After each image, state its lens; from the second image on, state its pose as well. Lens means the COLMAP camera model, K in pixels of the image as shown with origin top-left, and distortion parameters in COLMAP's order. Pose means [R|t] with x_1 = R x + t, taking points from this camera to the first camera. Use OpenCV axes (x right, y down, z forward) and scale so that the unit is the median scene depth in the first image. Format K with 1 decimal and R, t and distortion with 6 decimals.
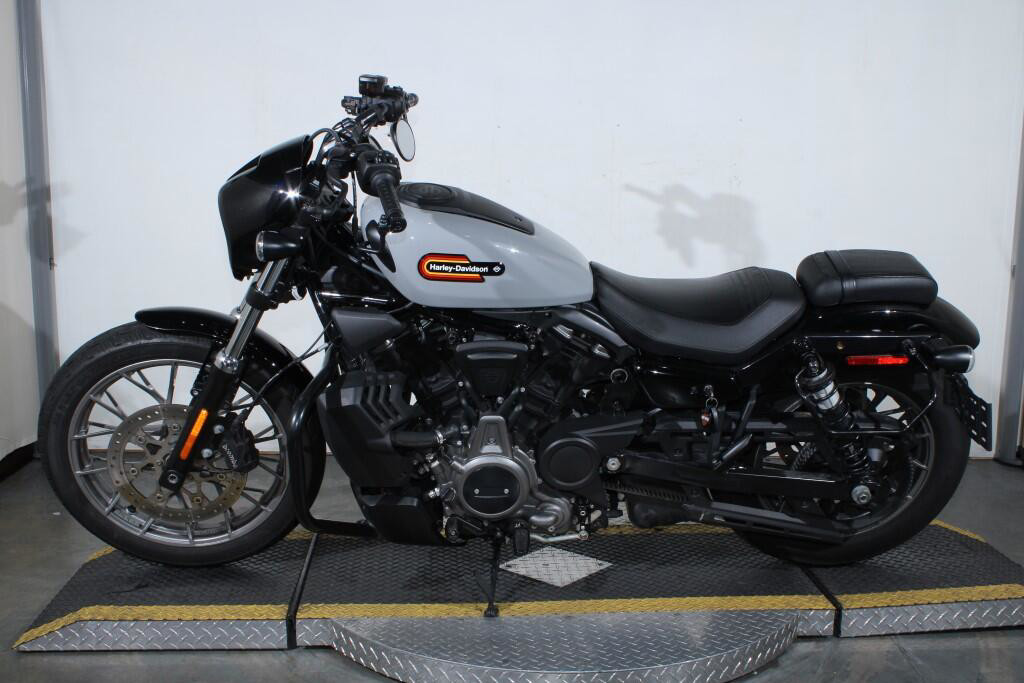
lens RADIAL K [[1319.1, 0, 512.0], [0, 1319.1, 341.5], [0, 0, 1]] dist [-0.023069, -0.048086]
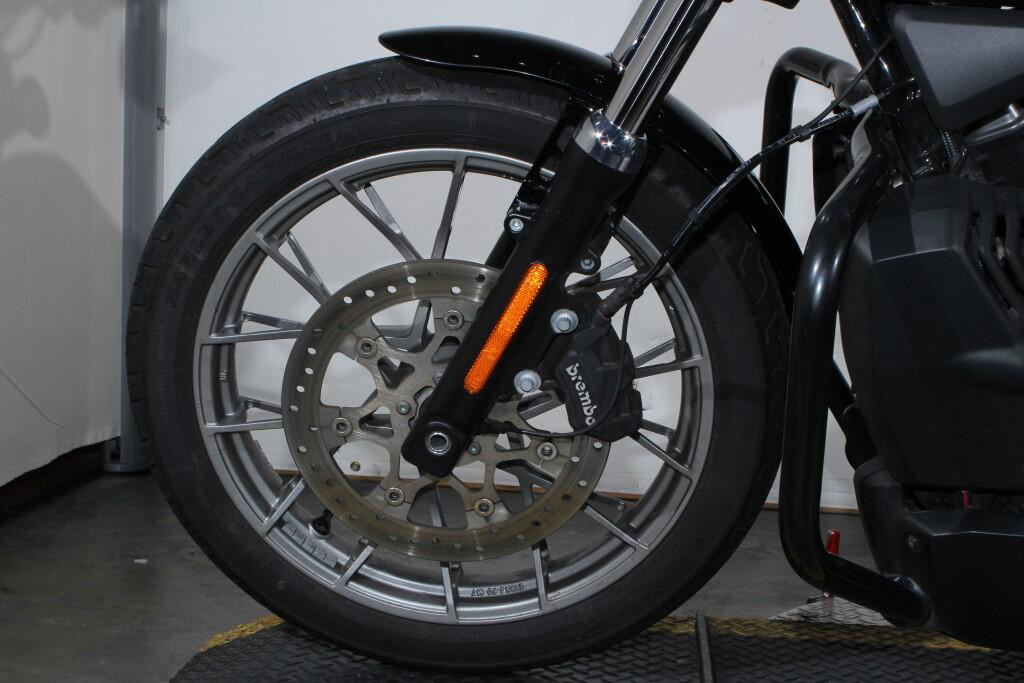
lens RADIAL K [[1696.0, 0, 512.0], [0, 1696.0, 341.5], [0, 0, 1]] dist [-0.028525, 0.050488]
pose [[0.992271, 0.052086, -0.112630, -0.174601], [-0.060250, 0.995702, -0.070337, 0.107299], [0.108482, 0.076580, 0.991144, 0.468144]]
